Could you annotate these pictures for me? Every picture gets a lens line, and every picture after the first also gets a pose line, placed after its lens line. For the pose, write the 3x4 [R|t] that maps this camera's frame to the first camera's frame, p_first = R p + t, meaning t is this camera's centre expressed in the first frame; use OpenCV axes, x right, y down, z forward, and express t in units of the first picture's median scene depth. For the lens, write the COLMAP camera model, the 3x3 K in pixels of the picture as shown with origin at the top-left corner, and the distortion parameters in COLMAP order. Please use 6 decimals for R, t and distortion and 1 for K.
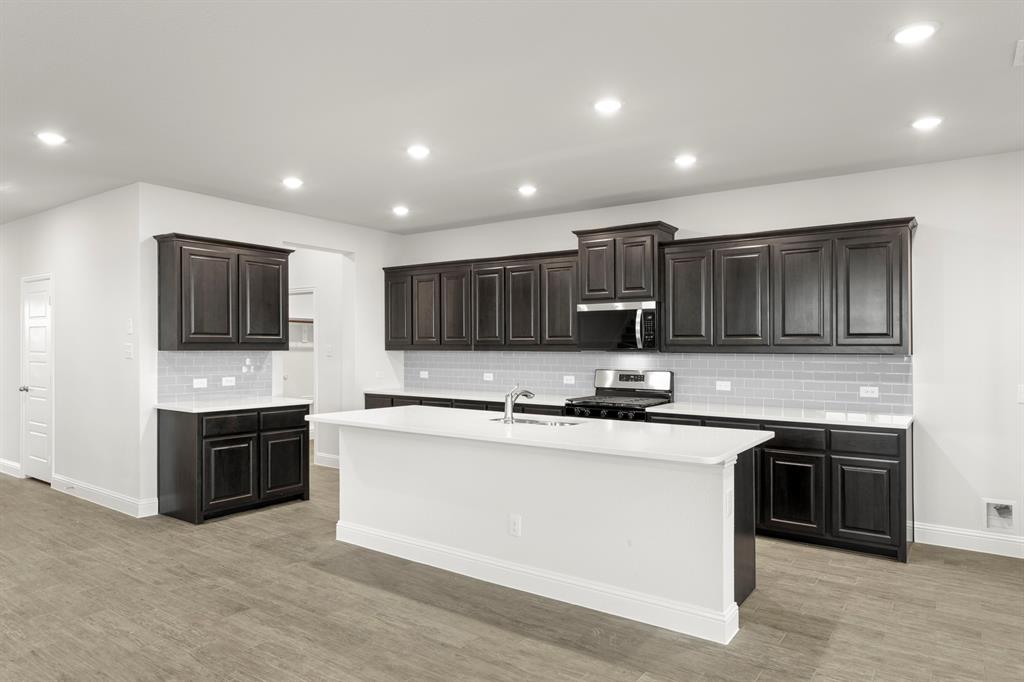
lens RADIAL K [[635.4, 0, 512.0], [0, 635.4, 341.0], [0, 0, 1]] dist [0.004755, 0.000313]
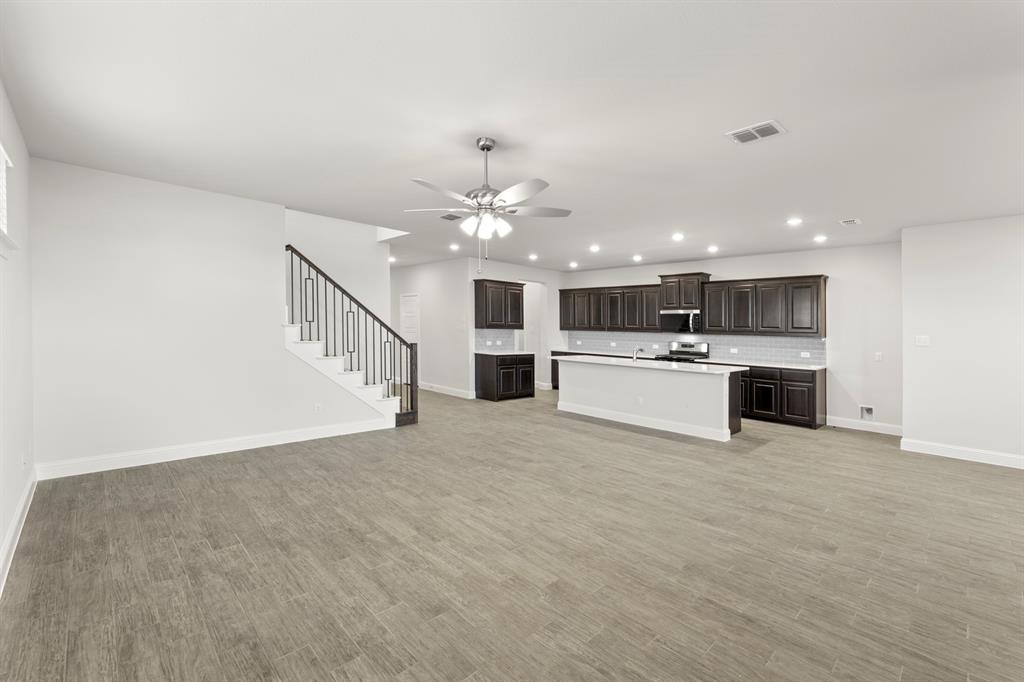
lens RADIAL K [[445.0, 0, 513.7], [0, 445.0, 304.1], [0, 0, 1]] dist [0.000568, 0.000056]
pose [[0.982539, 0.009510, -0.185816, -0.108920], [-0.017947, 0.998880, -0.043777, -0.005605], [0.185191, 0.046348, 0.981609, -0.578941]]
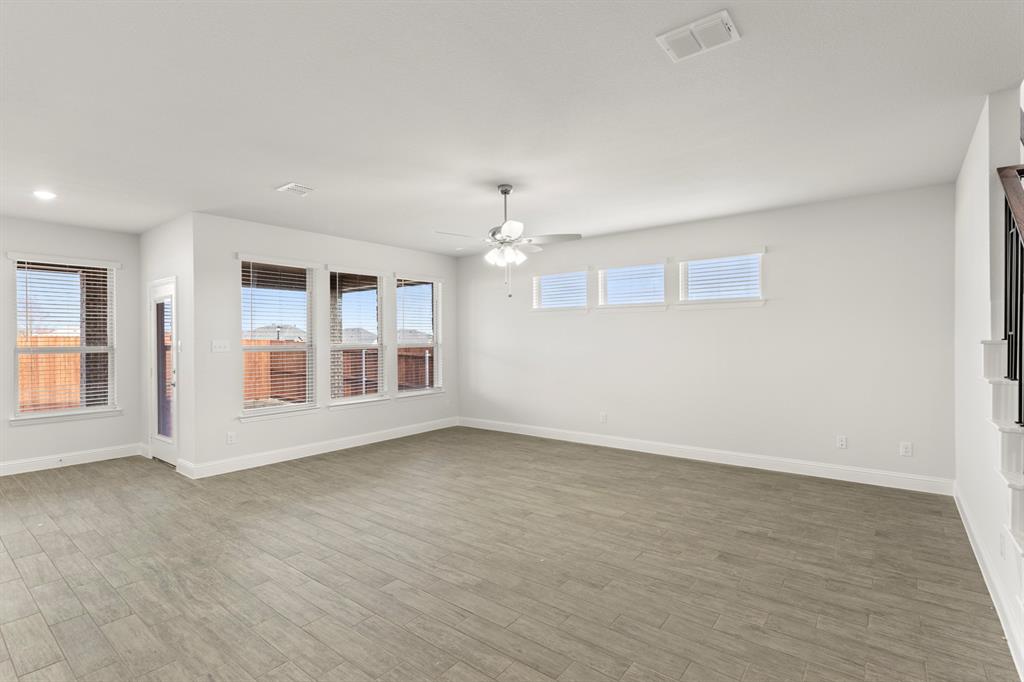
lens RADIAL K [[502.1, 0, 512.0], [0, 502.1, 341.0], [0, 0, 1]] dist [0.000922, 0.000621]
pose [[-0.998960, 0.001420, 0.045564, -0.304825], [0.001115, 0.999977, -0.006720, 0.008625], [-0.045573, -0.006662, -0.998939, 0.905651]]
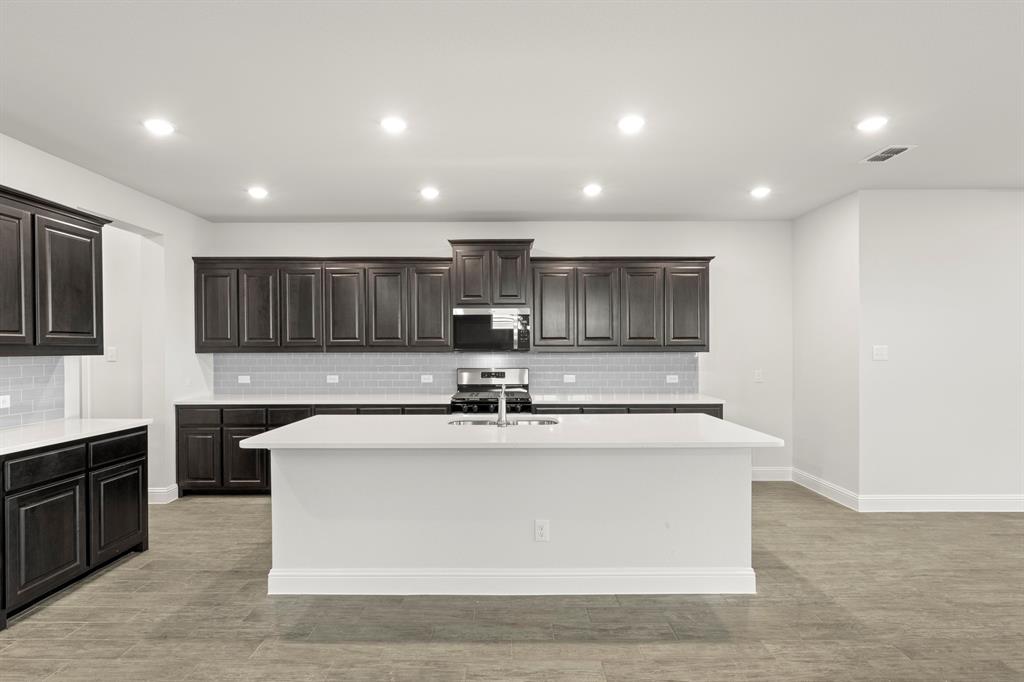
lens RADIAL K [[502.1, 0, 512.0], [0, 502.1, 341.0], [0, 0, 1]] dist [0.000922, 0.000621]
pose [[0.817770, 0.002285, 0.575541, -0.325674], [-0.000511, 0.999995, -0.003245, 0.000278], [-0.575545, 0.002359, 0.817767, 0.266029]]
